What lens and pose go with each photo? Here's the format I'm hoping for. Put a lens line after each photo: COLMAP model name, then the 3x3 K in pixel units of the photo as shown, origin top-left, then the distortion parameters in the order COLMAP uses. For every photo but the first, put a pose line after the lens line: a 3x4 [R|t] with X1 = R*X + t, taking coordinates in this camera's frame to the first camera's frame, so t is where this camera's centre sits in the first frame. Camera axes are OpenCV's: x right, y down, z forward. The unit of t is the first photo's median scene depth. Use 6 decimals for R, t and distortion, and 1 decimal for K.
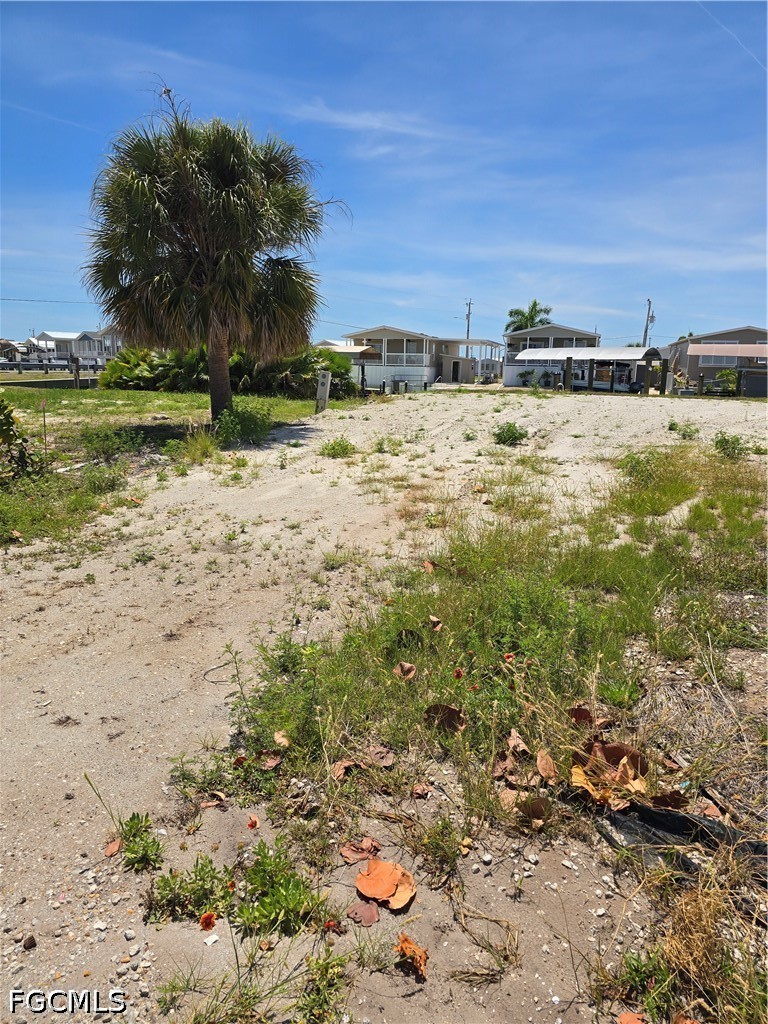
lens RADIAL K [[705.7, 0, 388.6], [0, 705.7, 520.1], [0, 0, 1]] dist [0.044941, -0.023931]
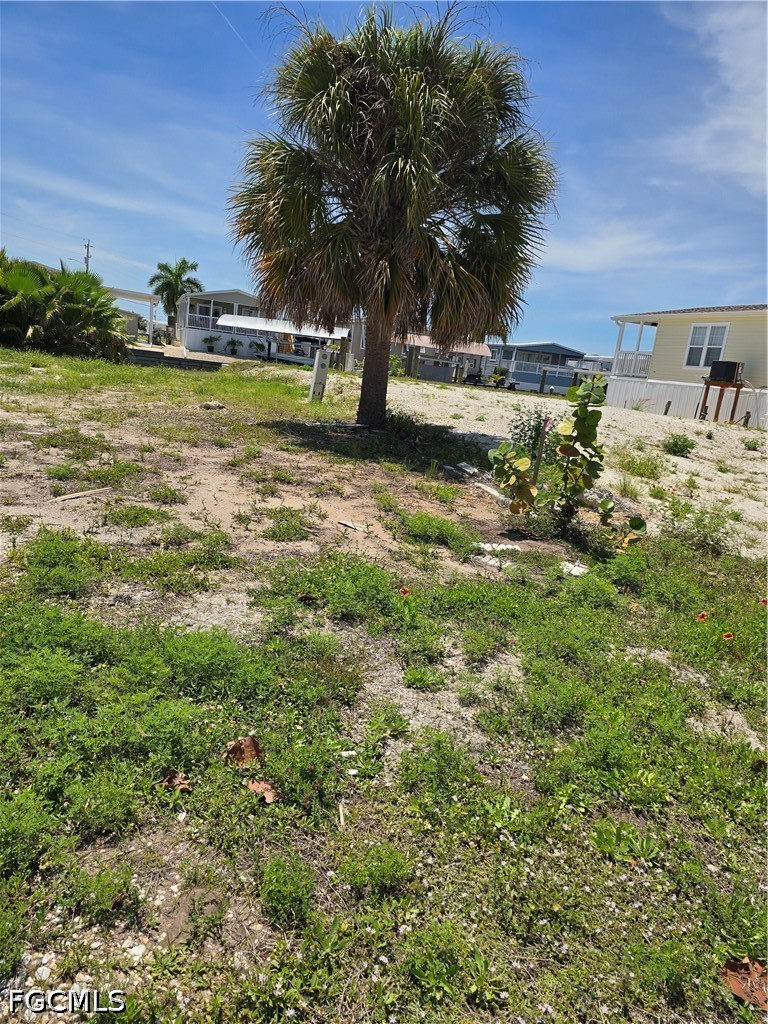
lens RADIAL K [[705.7, 0, 379.7], [0, 705.7, 504.0], [0, 0, 1]] dist [0.044941, -0.023931]
pose [[0.777189, -0.059151, 0.626481, -0.236500], [0.035110, 0.998097, 0.050682, -0.029310], [-0.628287, -0.017394, 0.777787, 0.128066]]
